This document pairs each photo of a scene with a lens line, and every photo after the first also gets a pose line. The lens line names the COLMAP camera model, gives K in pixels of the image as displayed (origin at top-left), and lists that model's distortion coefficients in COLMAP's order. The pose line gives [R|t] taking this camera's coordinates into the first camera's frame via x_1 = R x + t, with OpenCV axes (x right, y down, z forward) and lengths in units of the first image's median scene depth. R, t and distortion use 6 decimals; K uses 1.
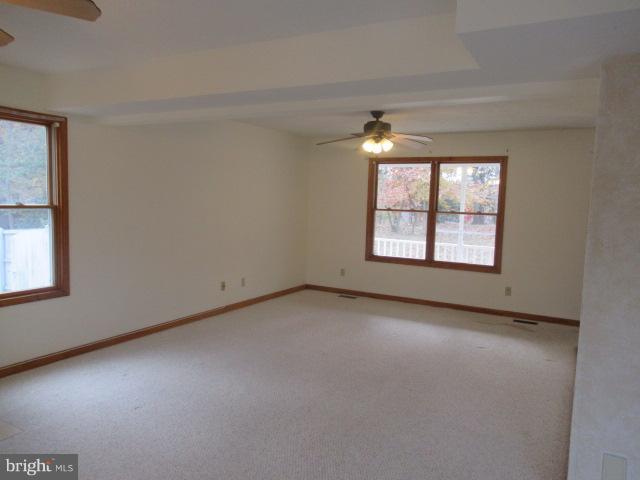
lens RADIAL K [[473.2, 0, 321.6], [0, 473.2, 236.7], [0, 0, 1]] dist [-0.003851, 0.001893]
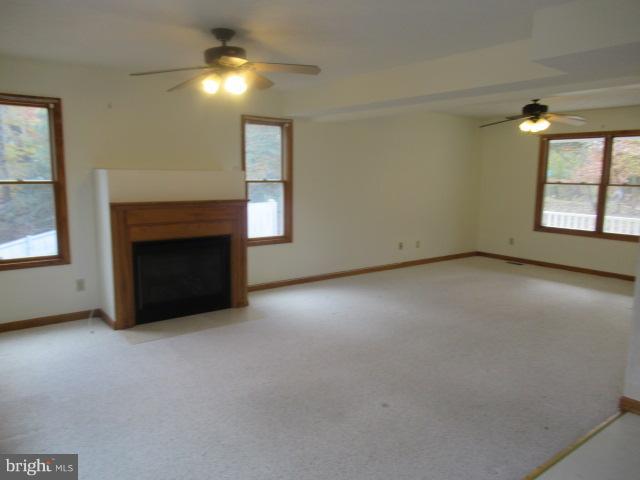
lens RADIAL K [[473.2, 0, 321.6], [0, 473.2, 236.7], [0, 0, 1]] dist [-0.003851, 0.001893]
pose [[0.918985, 0.034691, -0.392764, 0.079929], [-0.017783, 0.998755, 0.046607, 0.024113], [0.393892, -0.035847, 0.918457, -0.199414]]
